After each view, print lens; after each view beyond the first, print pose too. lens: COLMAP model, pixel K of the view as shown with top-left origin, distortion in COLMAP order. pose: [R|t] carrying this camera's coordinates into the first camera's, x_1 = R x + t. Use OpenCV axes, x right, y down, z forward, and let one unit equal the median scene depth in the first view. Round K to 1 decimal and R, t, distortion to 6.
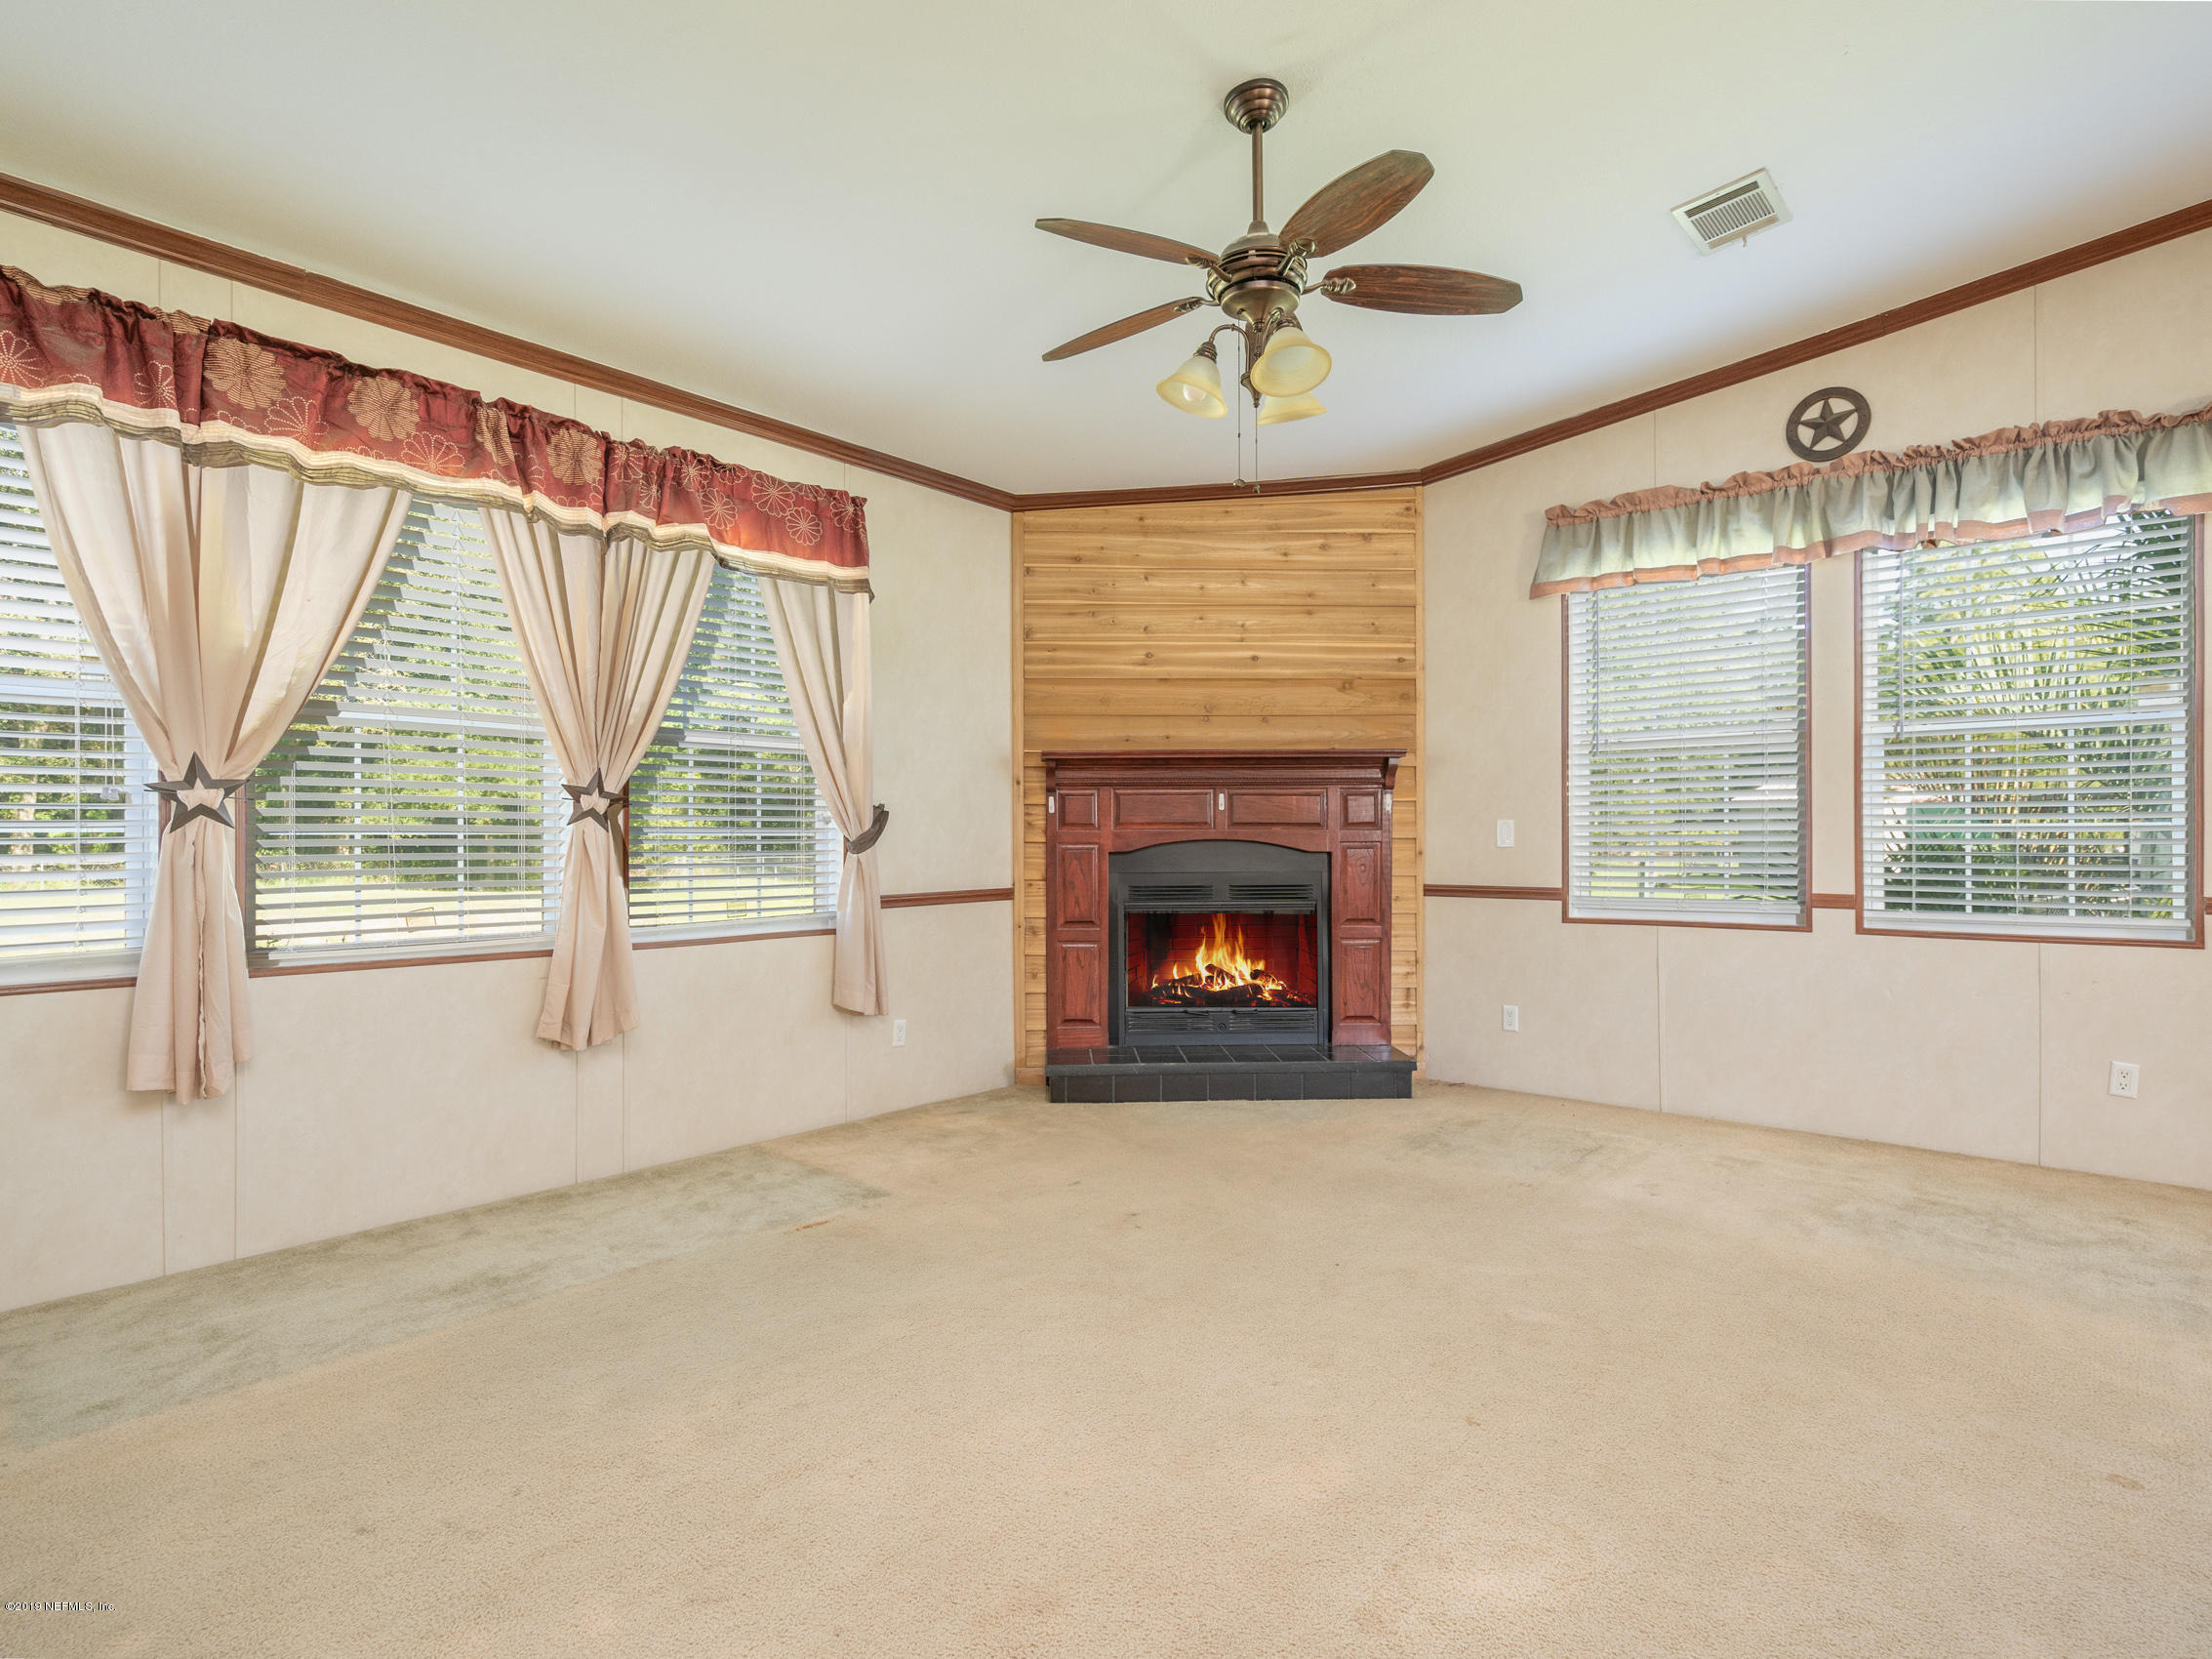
lens RADIAL K [[1130.3, 0, 1106.9], [0, 1130.3, 833.8], [0, 0, 1]] dist [-0.002436, 0.000270]
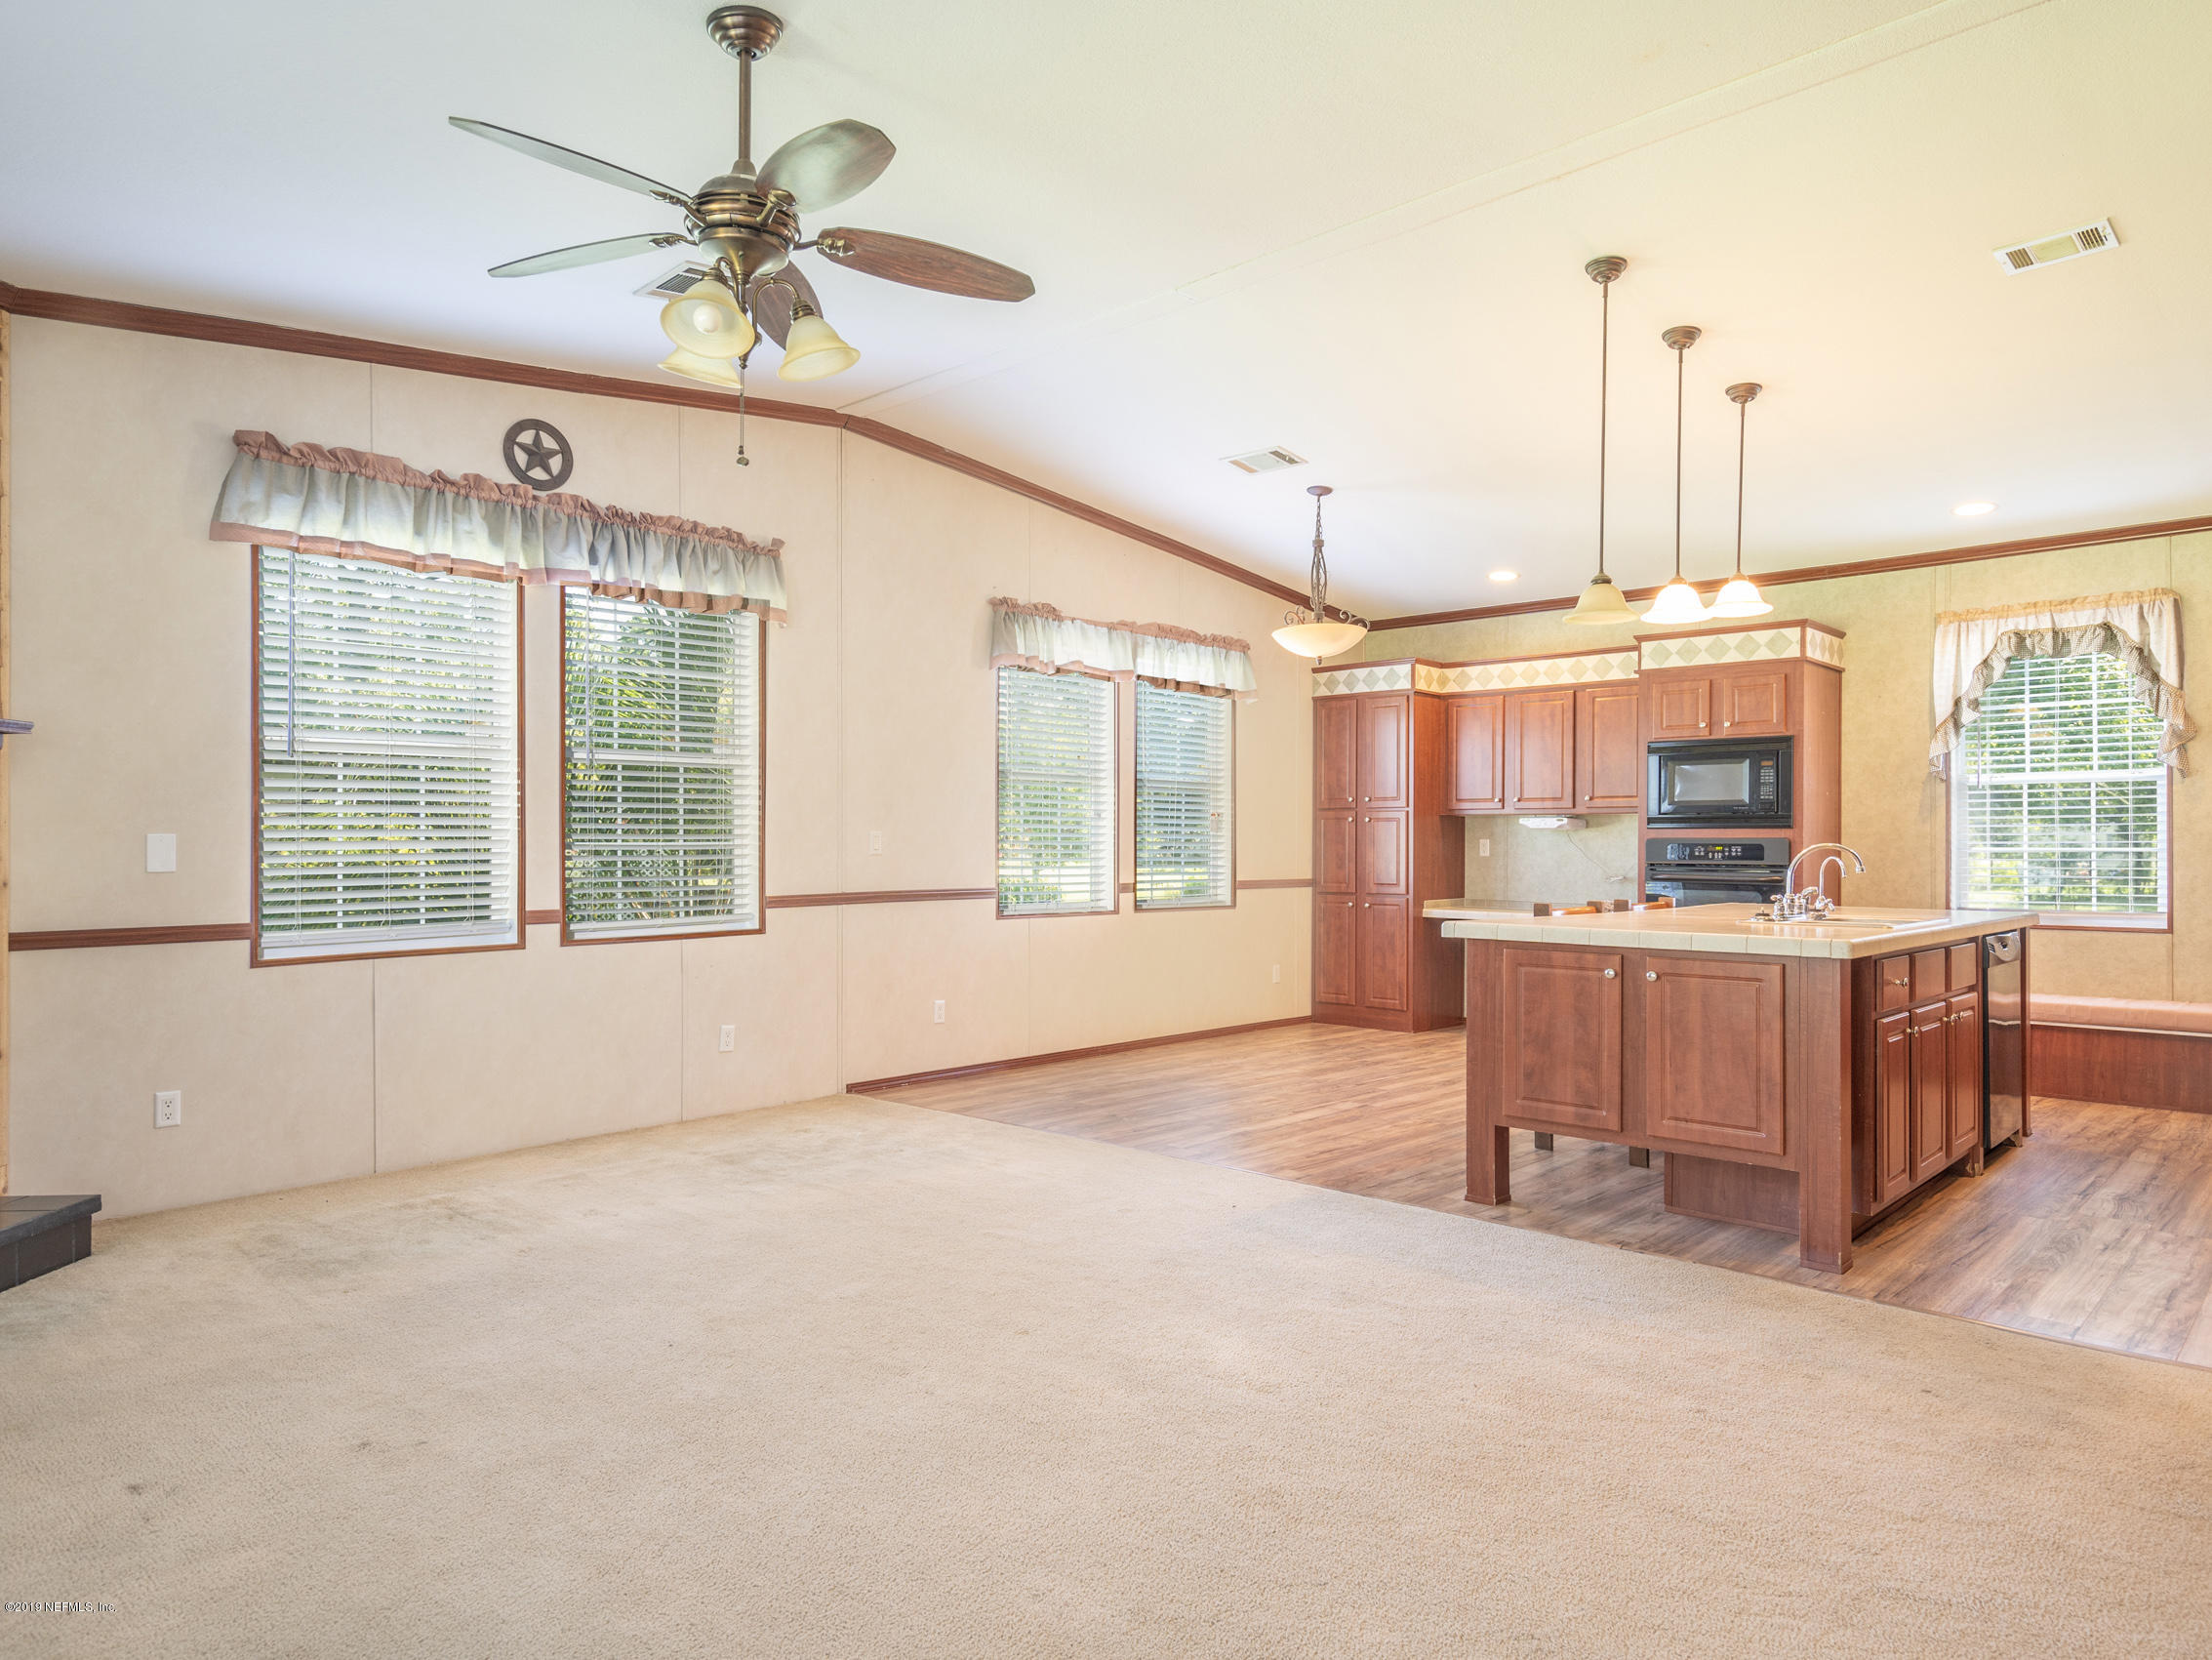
lens RADIAL K [[1379.2, 0, 1106.0], [0, 1379.2, 830.0], [0, 0, 1]] dist [-0.002686, -0.000407]
pose [[0.032089, 0.014392, 0.999381, -0.595130], [0.004476, 0.999884, -0.014543, 0.000997], [-0.999475, 0.004940, 0.032021, 0.439558]]
